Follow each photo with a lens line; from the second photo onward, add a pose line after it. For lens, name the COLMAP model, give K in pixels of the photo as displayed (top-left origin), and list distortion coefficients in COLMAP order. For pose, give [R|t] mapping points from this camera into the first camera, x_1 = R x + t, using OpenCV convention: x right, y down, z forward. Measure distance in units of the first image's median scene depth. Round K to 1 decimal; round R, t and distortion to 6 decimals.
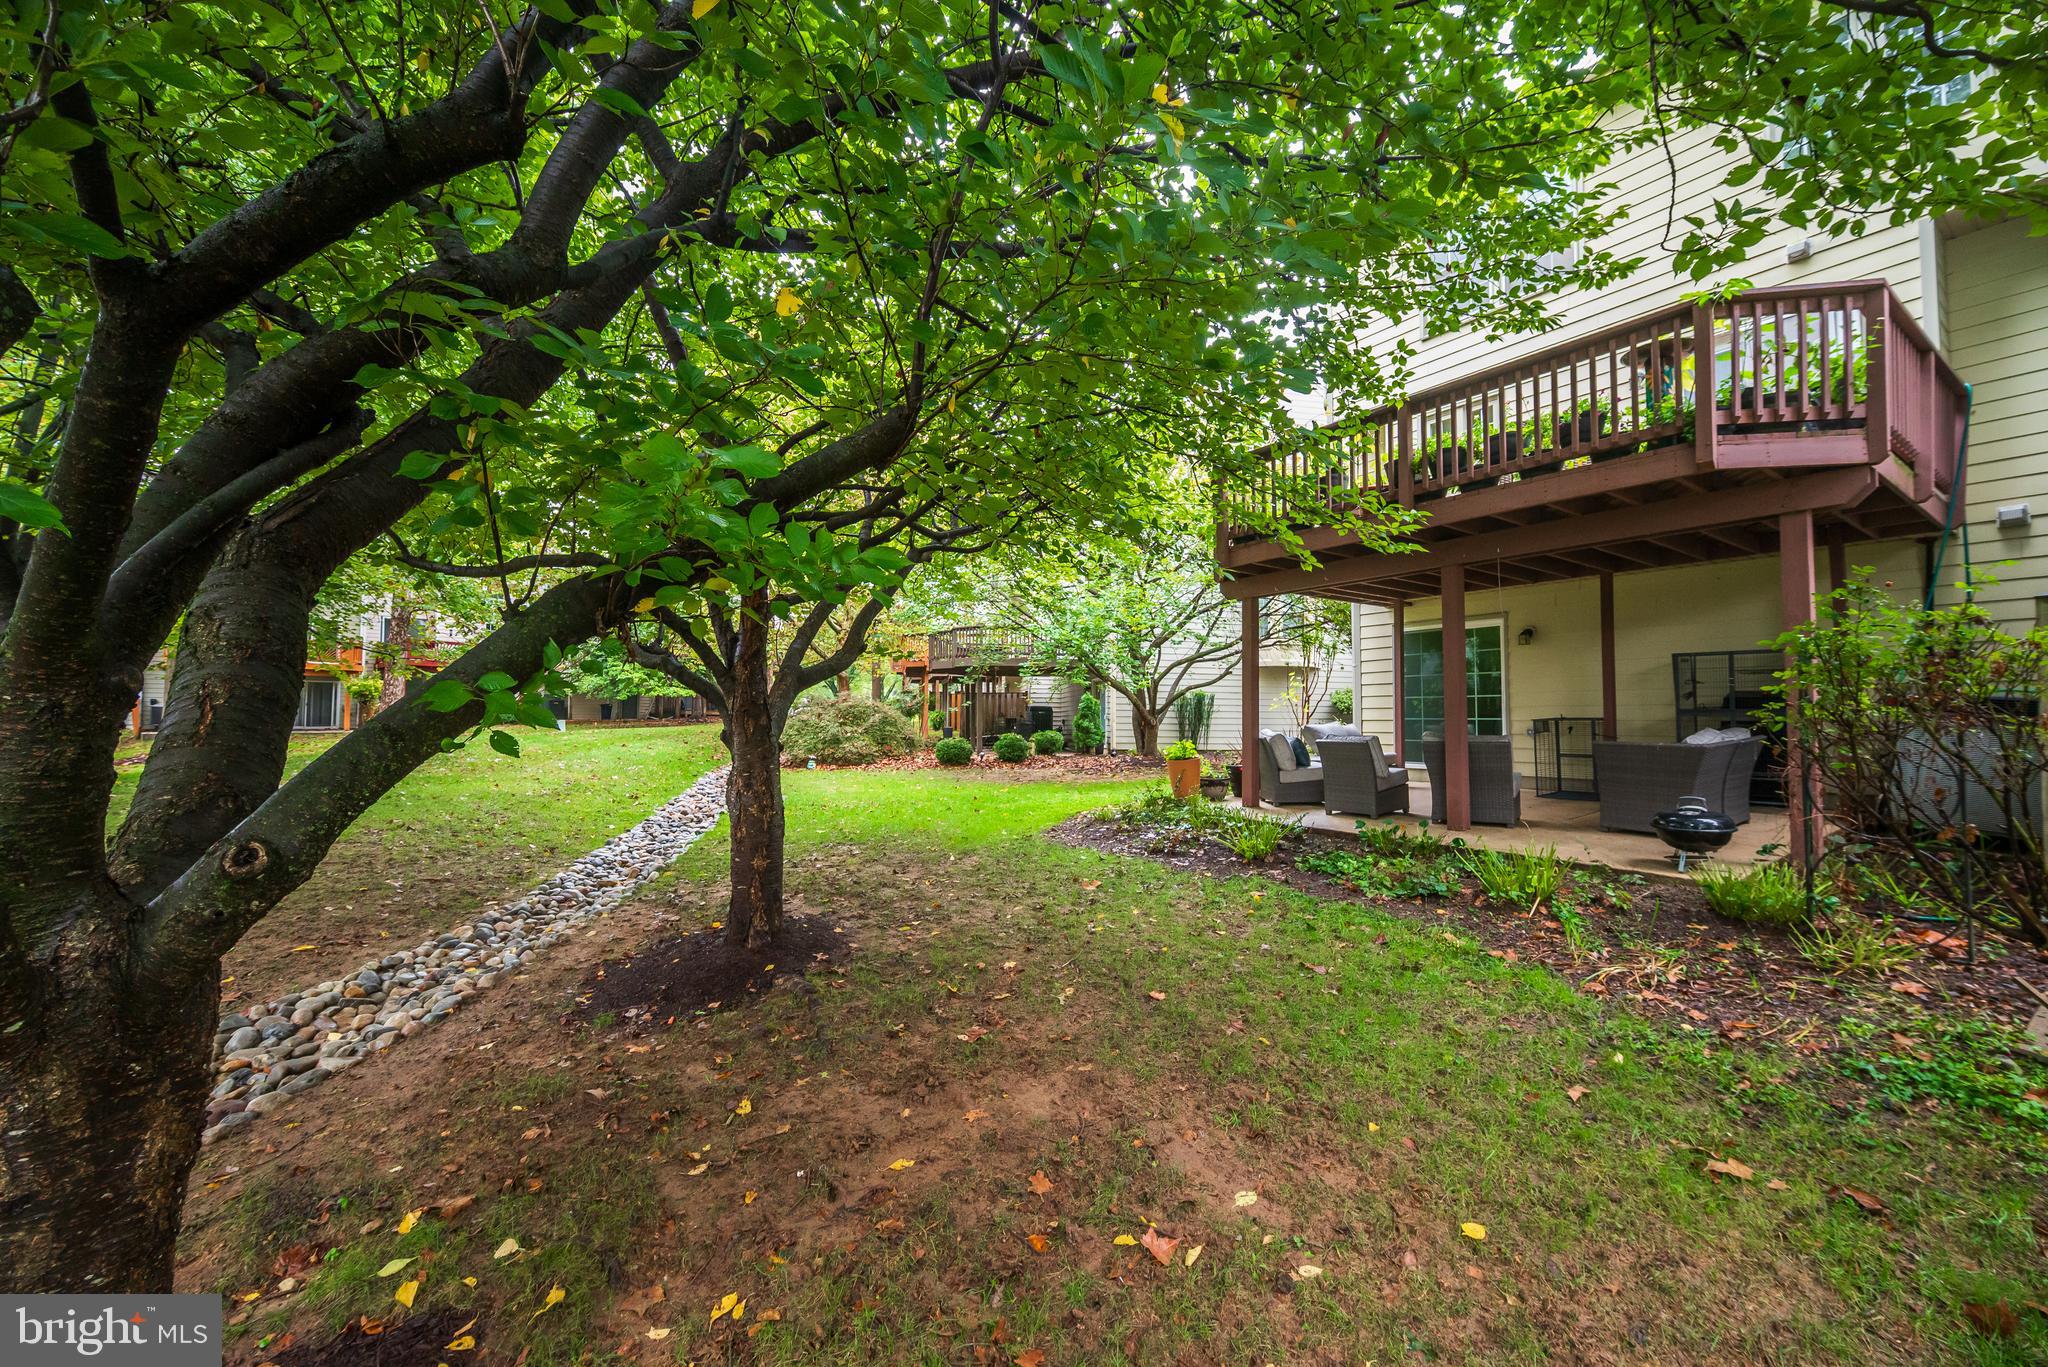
lens RADIAL K [[804.1, 0, 1027.8], [0, 804.1, 688.3], [0, 0, 1]] dist [-0.000694, -0.000159]
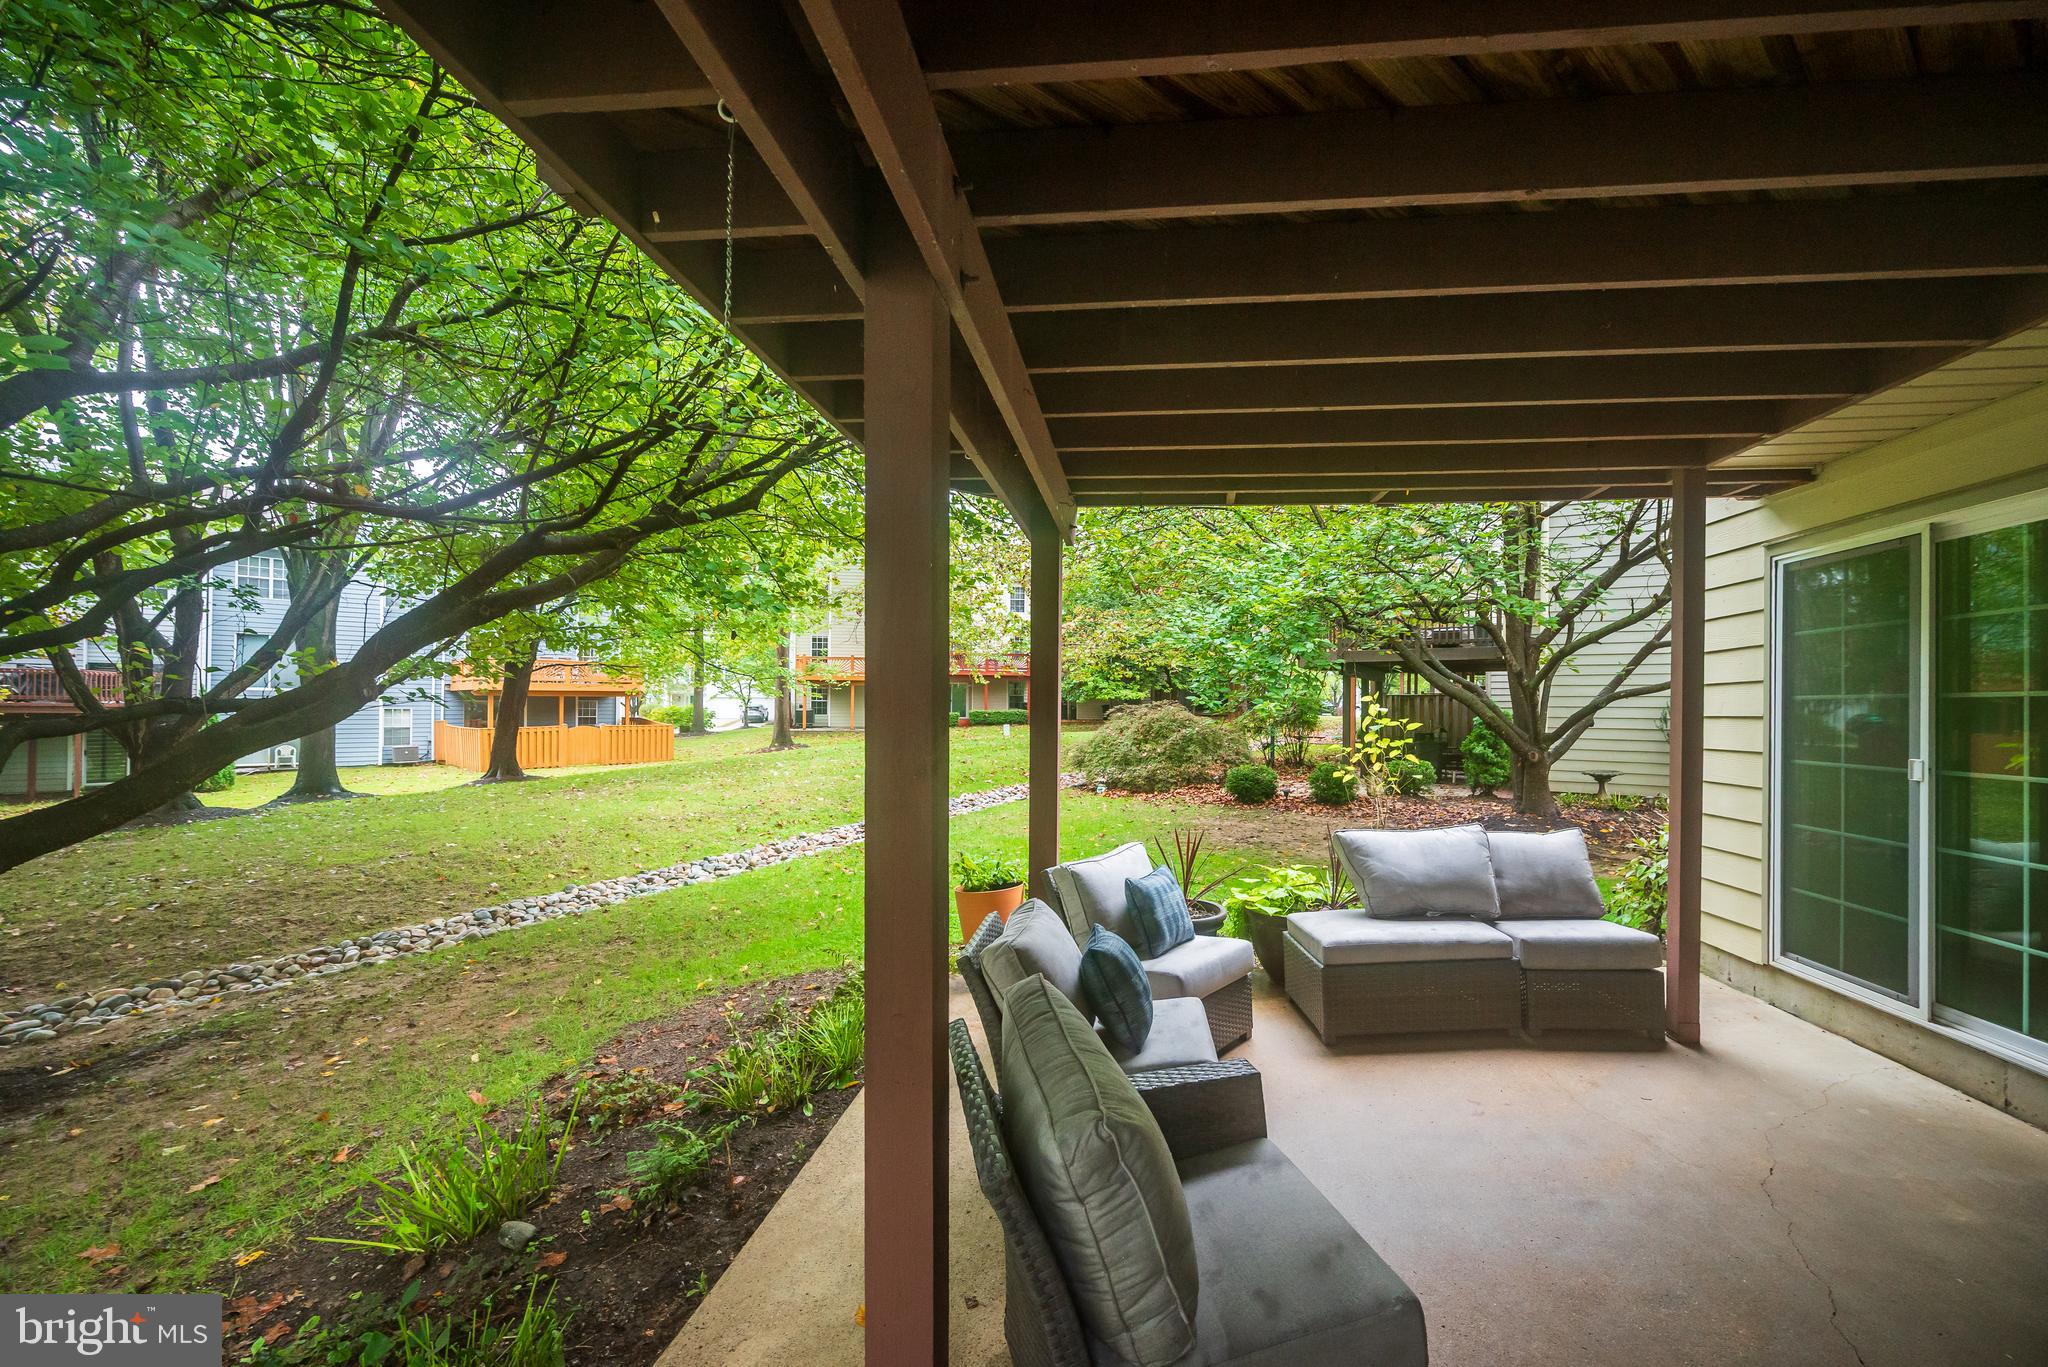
lens RADIAL K [[821.1, 0, 1064.1], [0, 821.1, 707.3], [0, 0, 1]] dist [0.000054, -0.000024]
pose [[0.762497, 0.001693, -0.646989, 0.533186], [0.020058, 0.999454, 0.026254, -0.028998], [0.646681, -0.032996, 0.762047, 0.650737]]
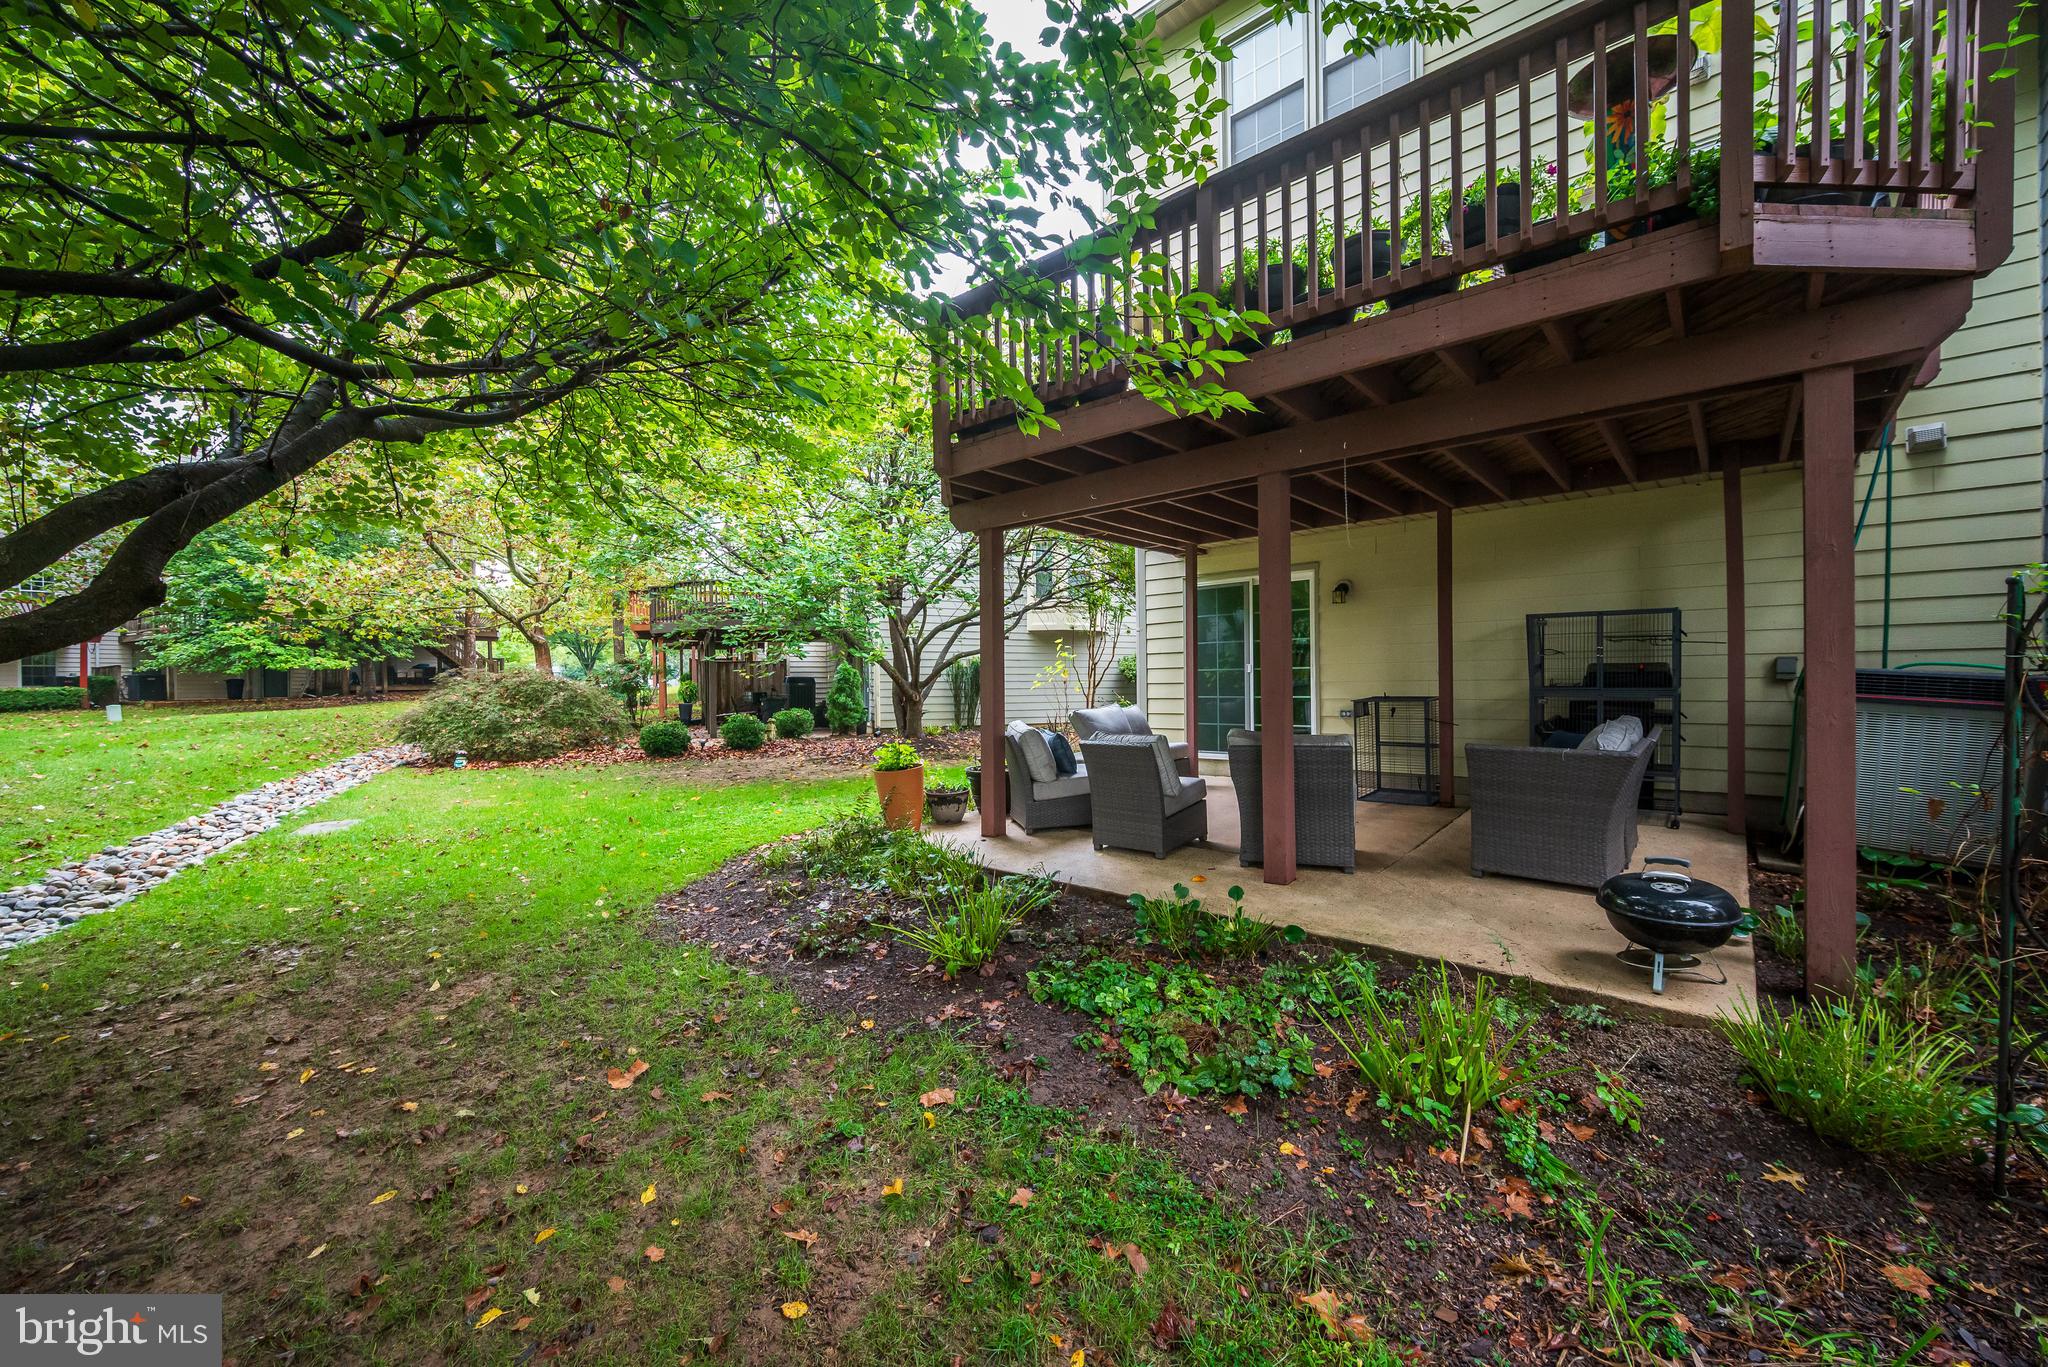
lens RADIAL K [[804.1, 0, 1027.8], [0, 804.1, 688.3], [0, 0, 1]] dist [-0.000694, -0.000159]
pose [[0.971437, -0.016673, 0.236710, 0.137691], [0.006047, 0.998944, 0.045546, -0.009131], [-0.237219, -0.042813, 0.970512, 0.314918]]
